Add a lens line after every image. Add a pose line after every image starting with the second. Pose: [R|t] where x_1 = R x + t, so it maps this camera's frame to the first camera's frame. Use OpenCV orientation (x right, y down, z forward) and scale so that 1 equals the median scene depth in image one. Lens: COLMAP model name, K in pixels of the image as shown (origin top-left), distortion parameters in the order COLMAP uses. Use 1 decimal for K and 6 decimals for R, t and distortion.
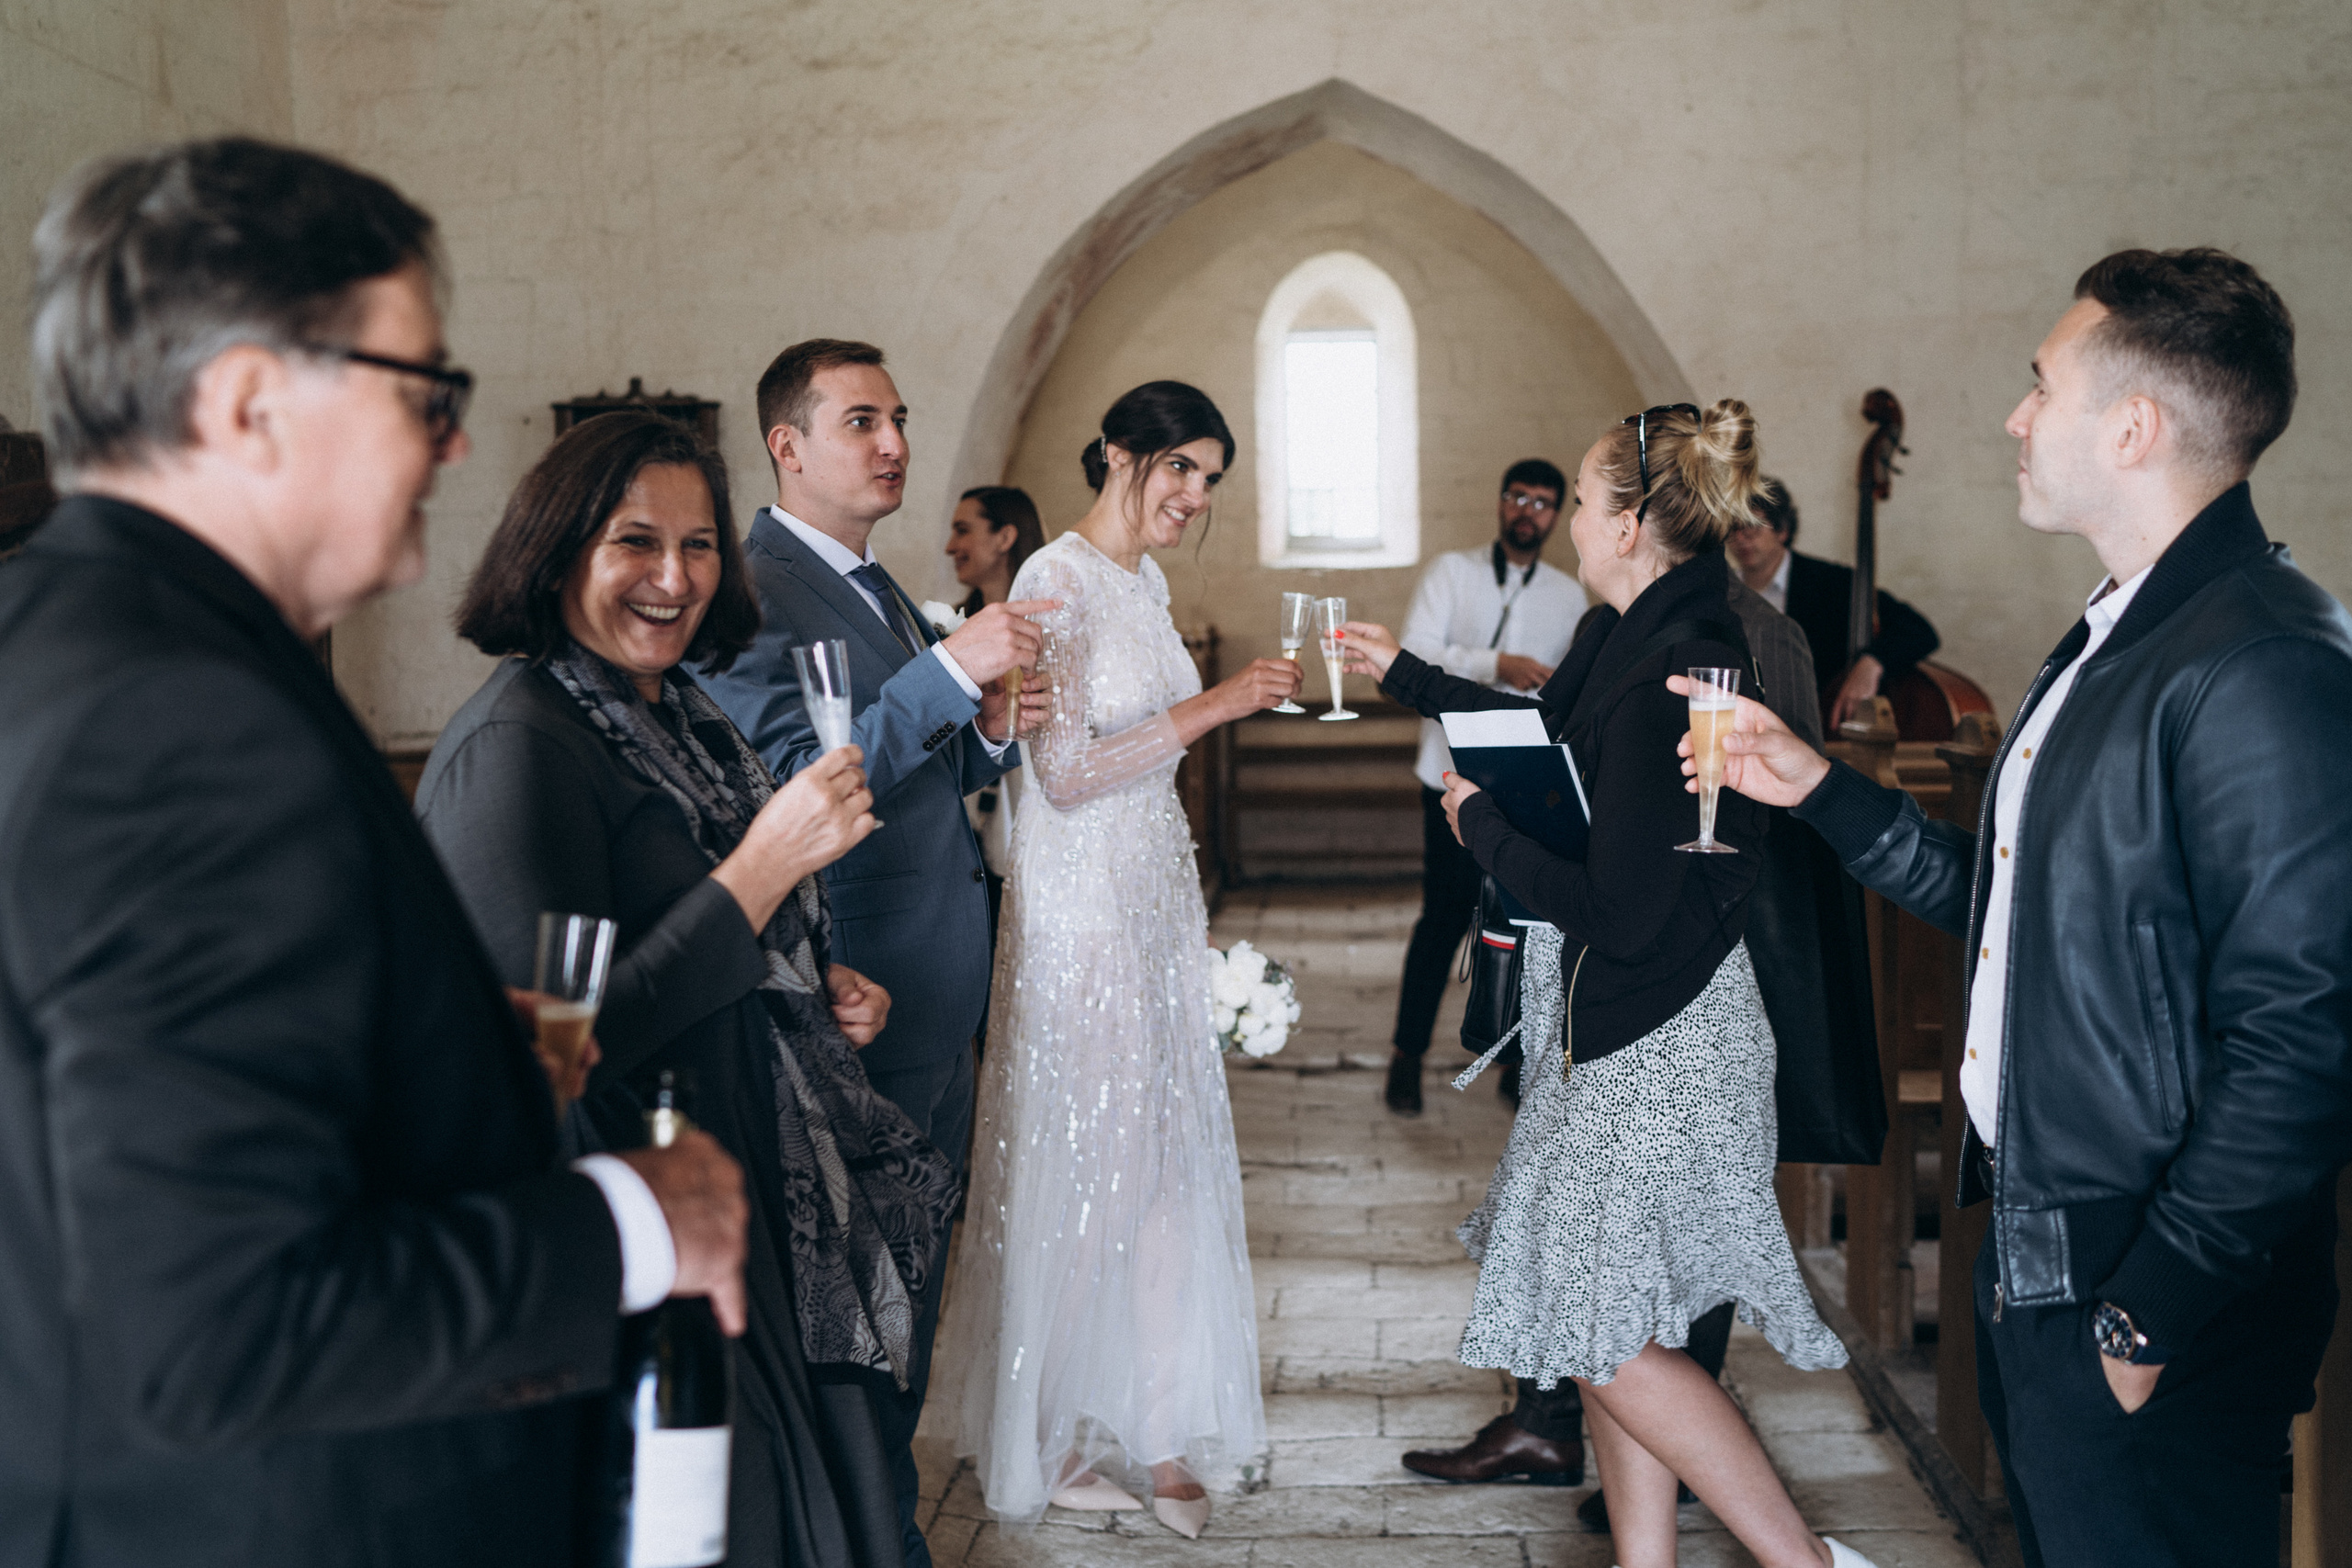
lens RADIAL K [[2366.1, 0, 1130.6], [0, 2366.1, 598.0], [0, 0, 1]] dist [-0.017243, -0.000301]
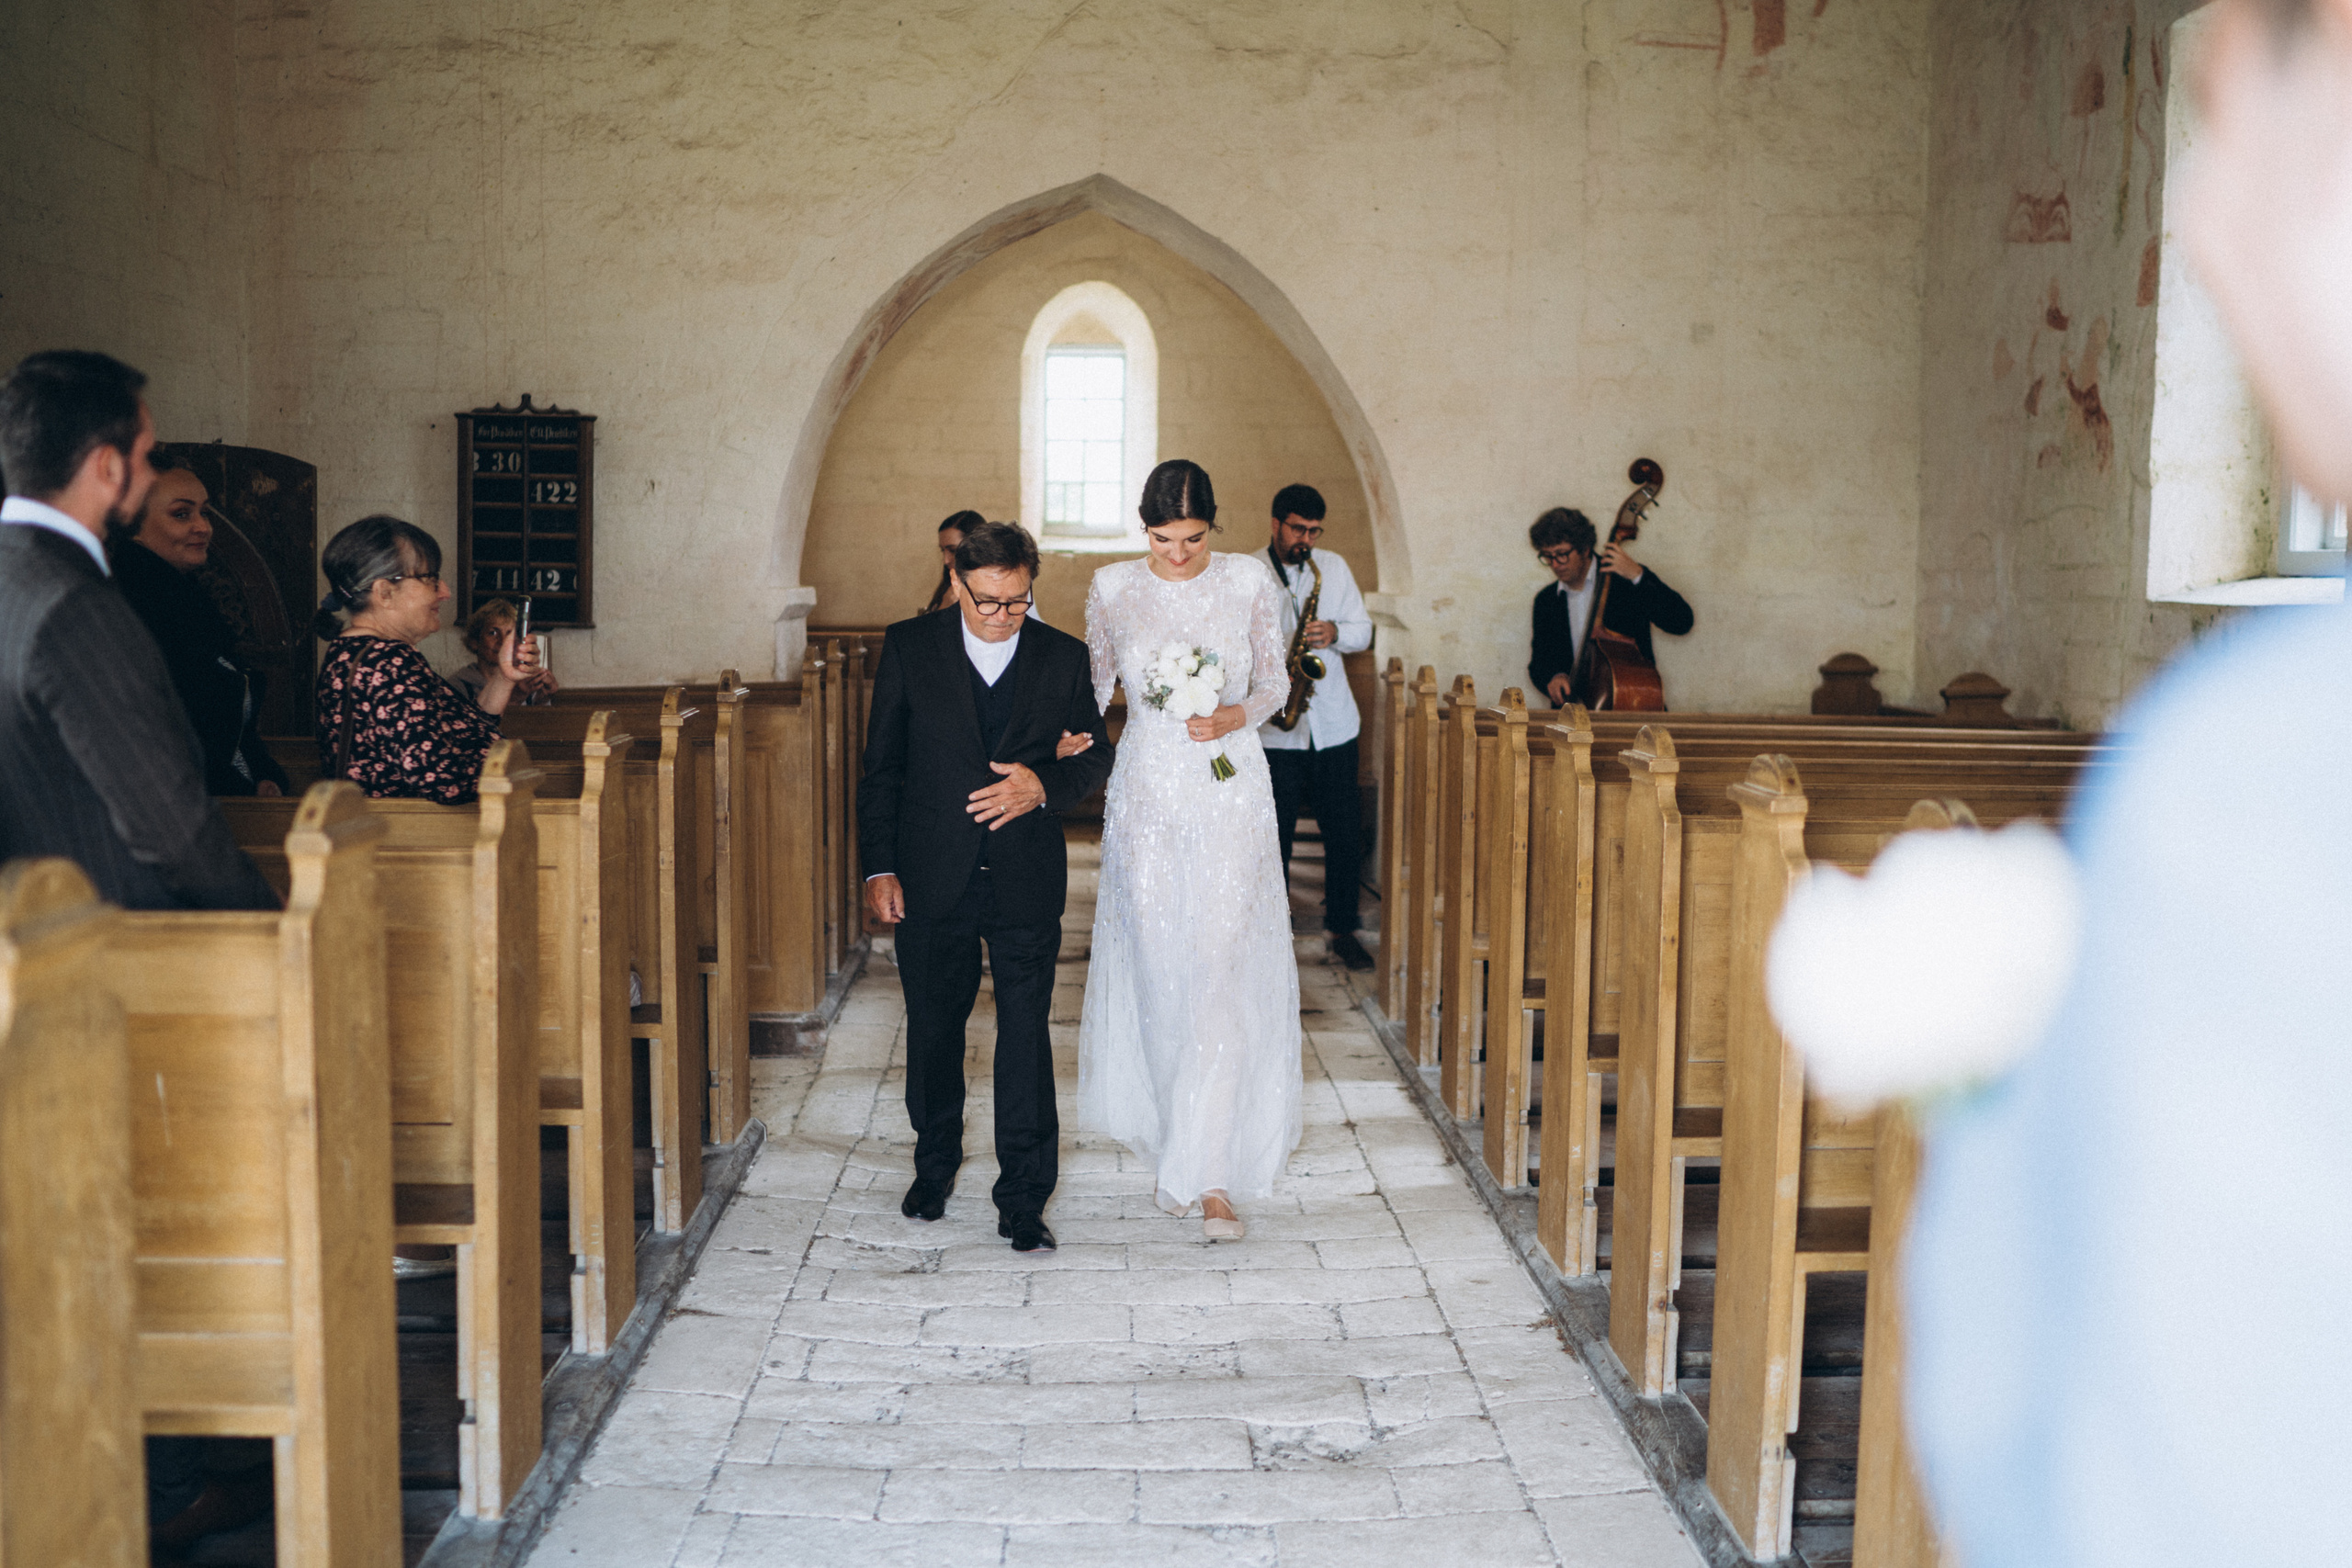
lens RADIAL K [[2450.1, 0, 1176.0], [0, 2450.1, 784.0], [0, 0, 1]] dist [-0.057361, 0.146582]
pose [[0.991103, 0.012047, 0.132549, -0.041782], [-0.024554, 0.995351, 0.093132, -0.018372], [-0.130811, -0.095558, 0.986791, -0.316893]]
